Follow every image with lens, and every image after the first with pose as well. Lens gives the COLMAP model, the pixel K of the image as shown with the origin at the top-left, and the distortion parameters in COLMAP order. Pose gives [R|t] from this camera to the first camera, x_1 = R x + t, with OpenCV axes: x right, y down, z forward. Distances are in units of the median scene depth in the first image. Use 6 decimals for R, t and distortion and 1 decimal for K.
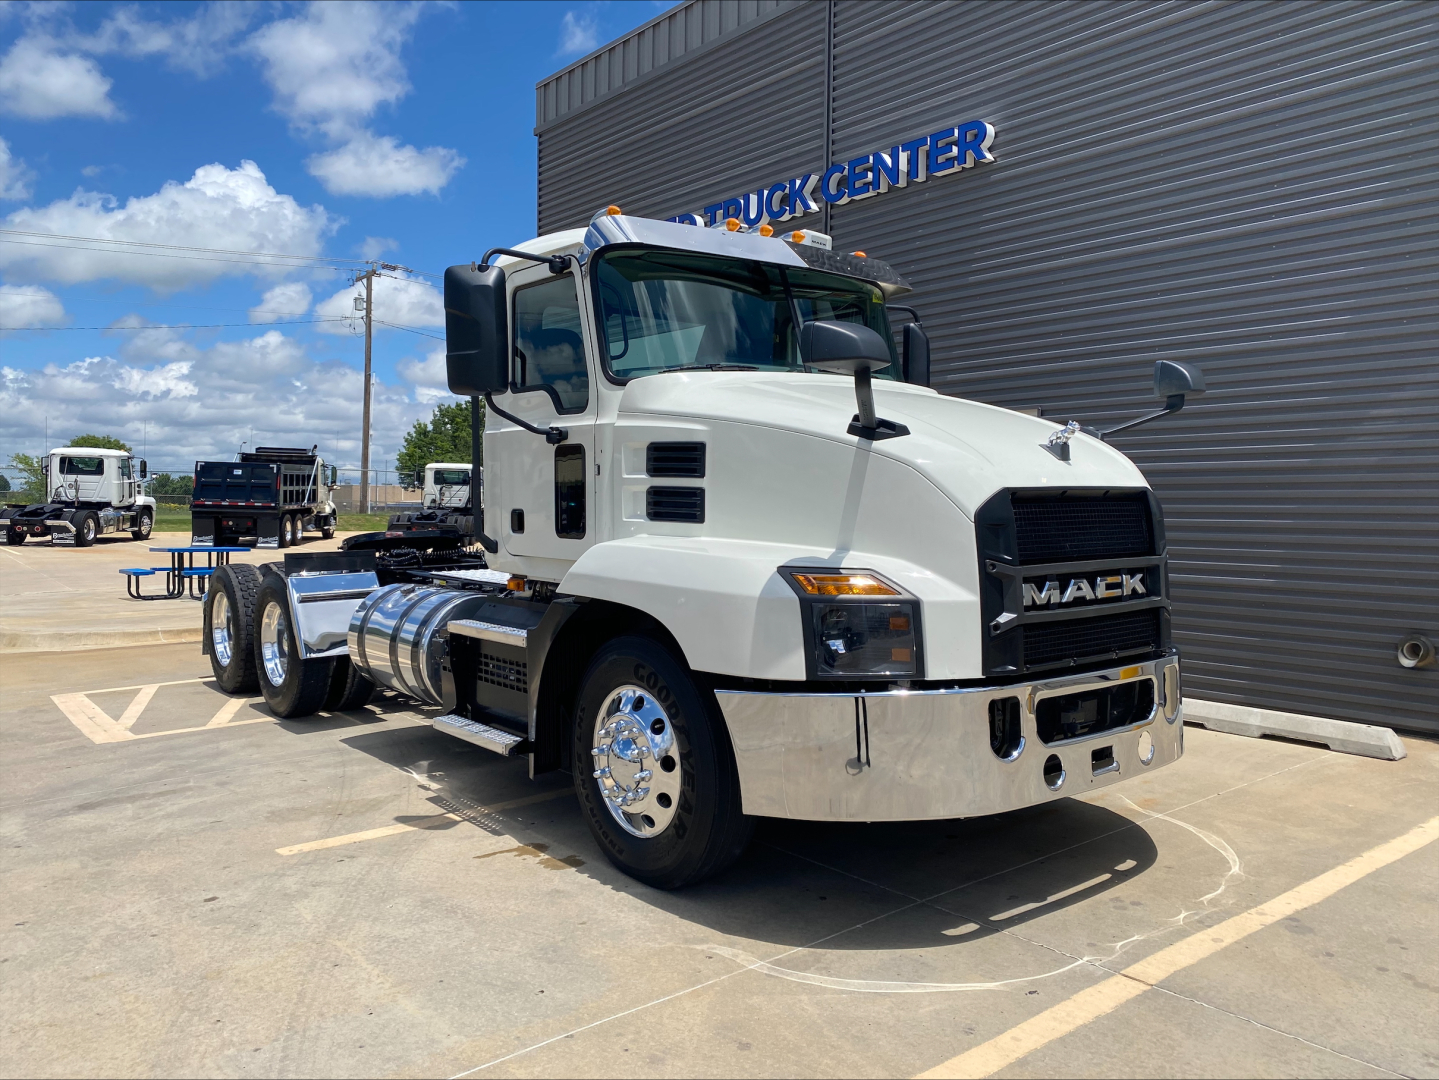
lens RADIAL K [[1108.3, 0, 718.8], [0, 1108.3, 516.6], [0, 0, 1]] dist [0.036901, -0.009673]
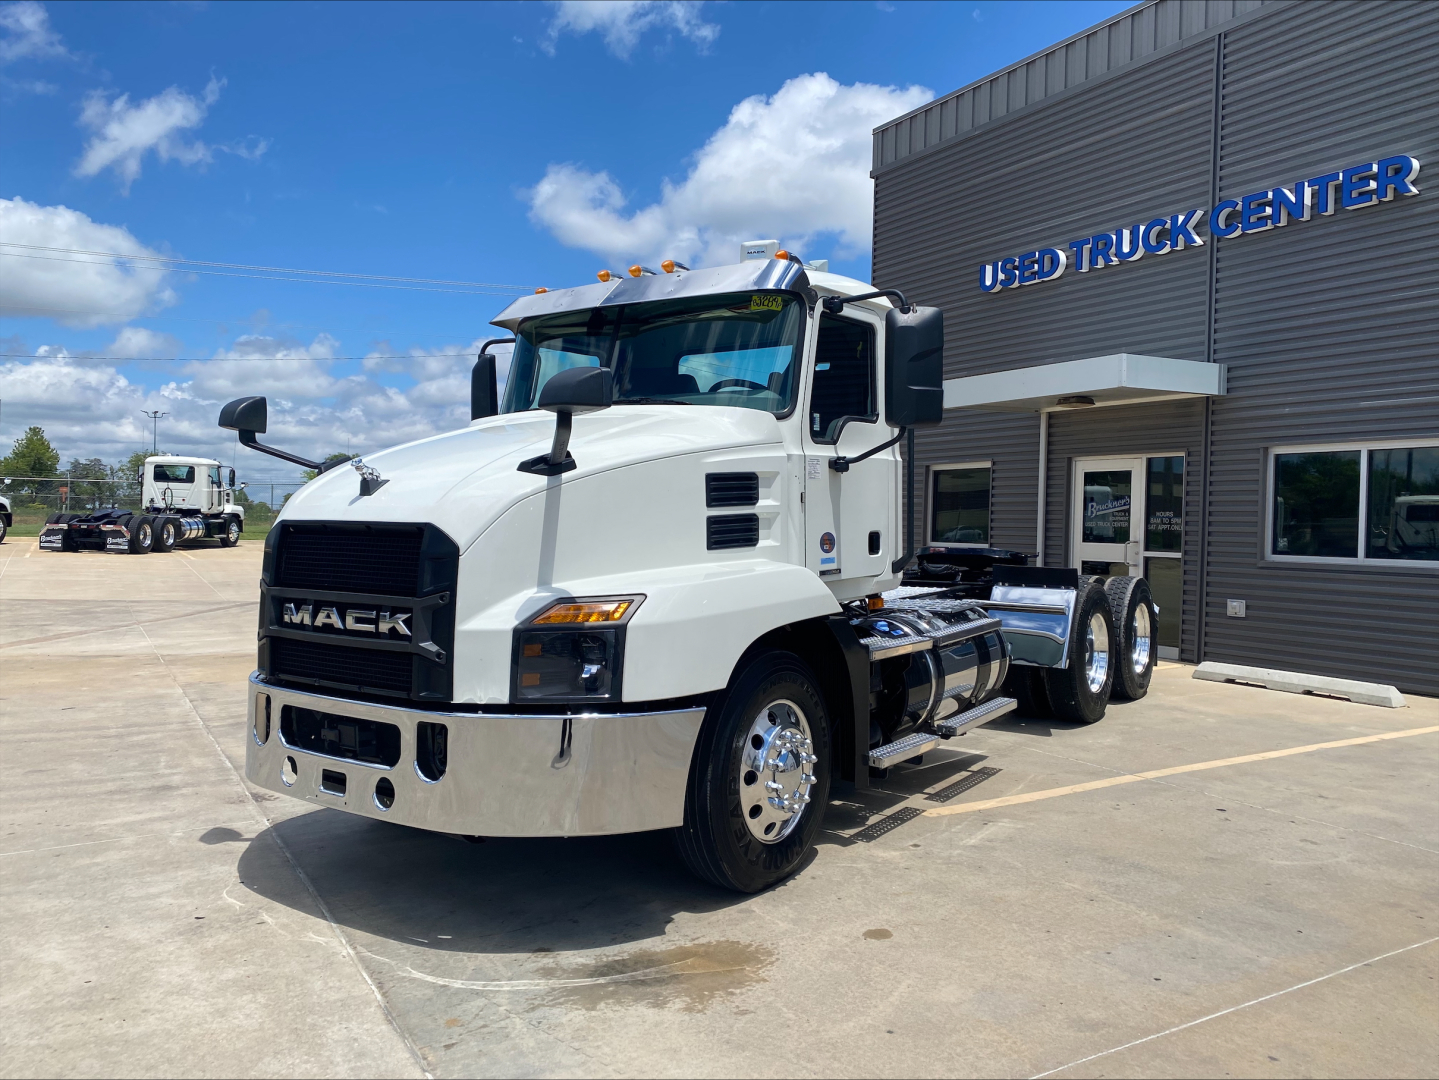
lens RADIAL K [[1103.1, 0, 704.2], [0, 1103.1, 533.3], [0, 0, 1]] dist [0.008915, 0.004946]
pose [[0.986459, 0.011028, -0.163639, -0.197855], [-0.010976, 0.999939, 0.001222, -0.000926], [0.163643, 0.000591, 0.986520, -0.097416]]
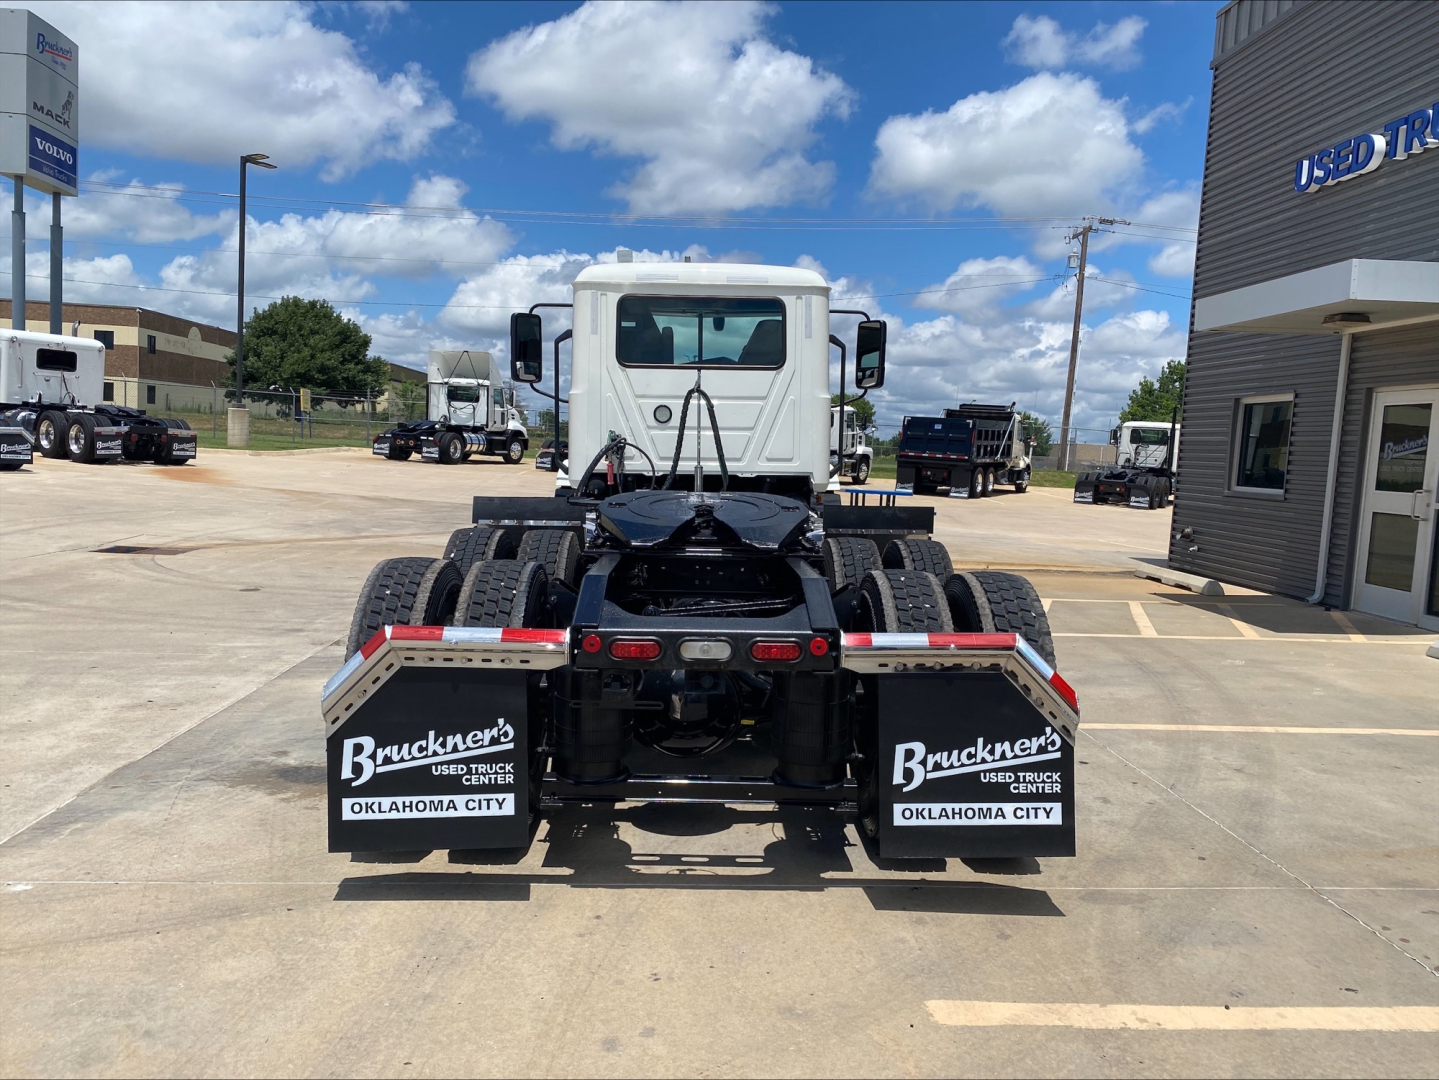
lens RADIAL K [[1093.7, 0, 713.0], [0, 1093.7, 547.7], [0, 0, 1]] dist [0.032030, -0.041425]
pose [[0.806920, 0.084786, -0.584543, 0.108749], [-0.045774, 0.995644, 0.081227, 0.004167], [0.588884, -0.038787, 0.807286, -0.012943]]
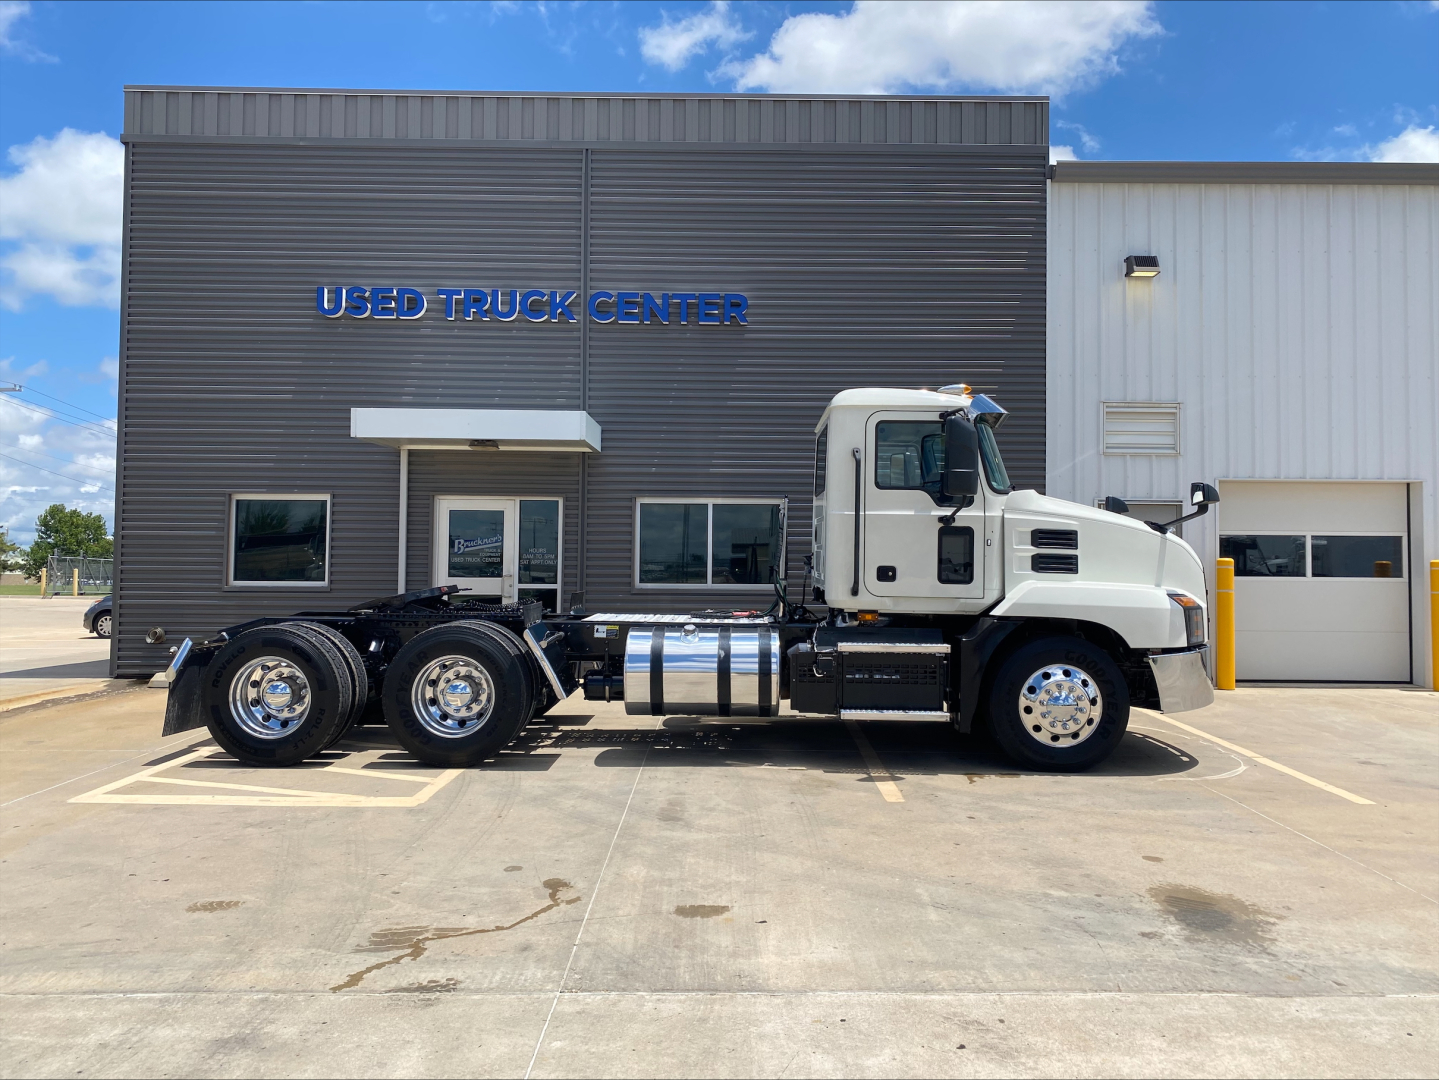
lens RADIAL K [[1093.7, 0, 713.0], [0, 1093.7, 547.7], [0, 0, 1]] dist [0.032030, -0.041425]
pose [[0.633547, 0.014836, 0.773562, -0.753743], [0.002941, 0.999763, -0.021583, -0.000027], [-0.773699, 0.015948, 0.633353, 0.126136]]
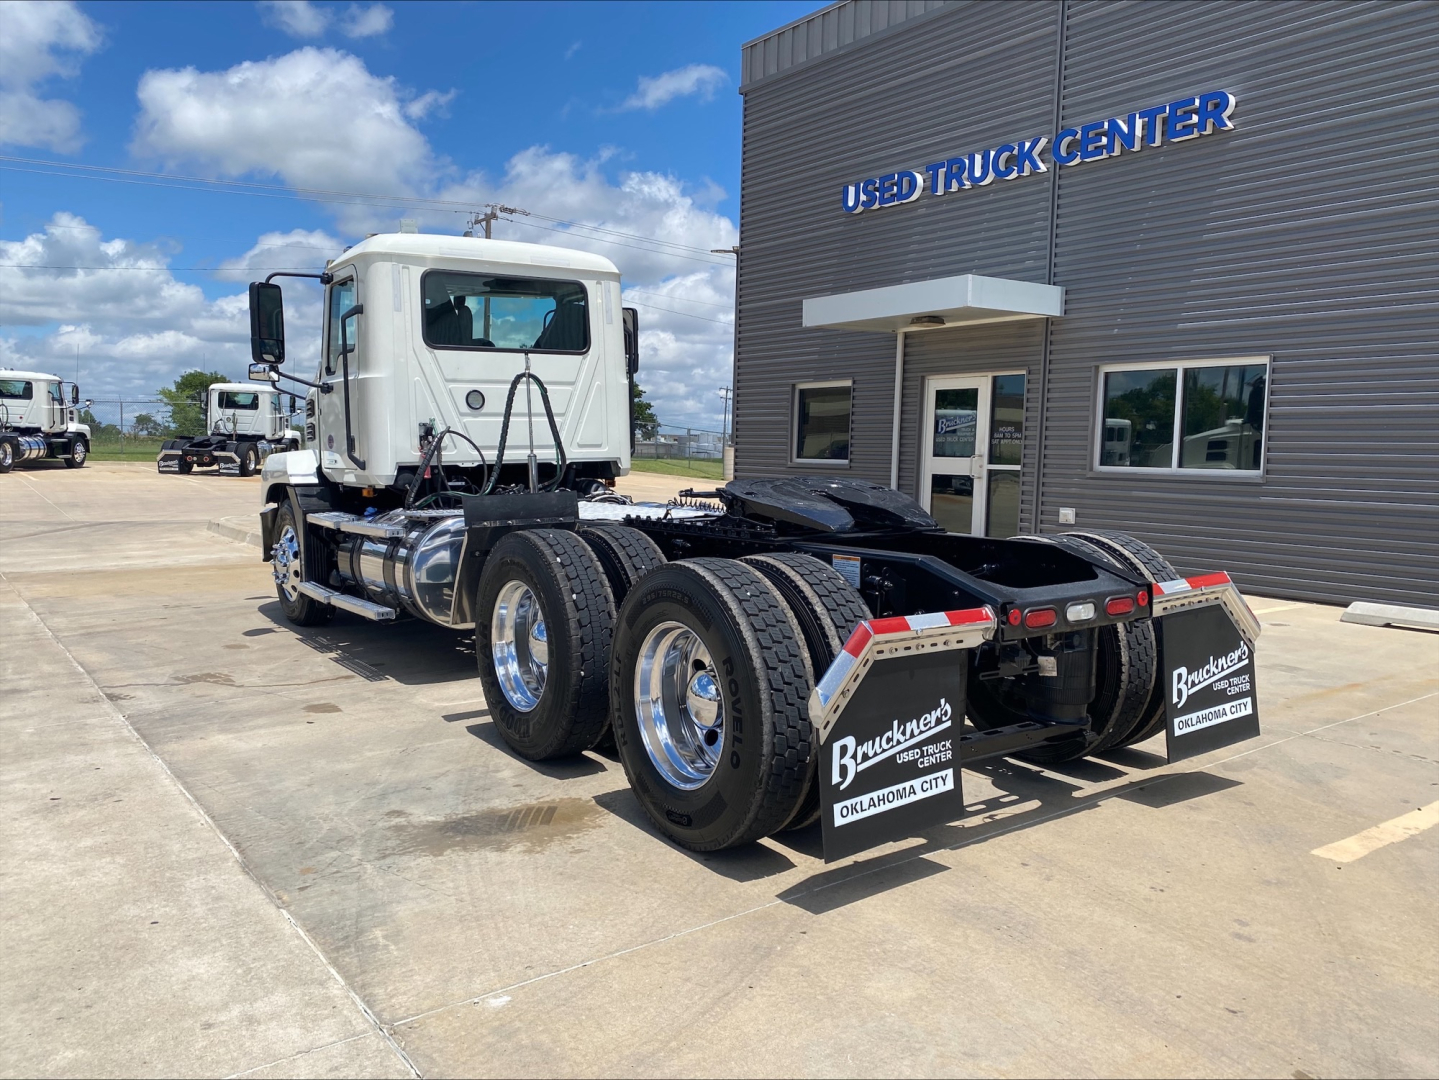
lens RADIAL K [[1102.9, 0, 719.5], [0, 1102.9, 540.0], [0, 0, 1]] dist [0.021093, -0.014973]
pose [[0.998907, 0.015796, -0.043988, -0.177527], [-0.012528, 0.997209, 0.073596, 0.010787], [0.045028, -0.072964, 0.996318, -0.126567]]
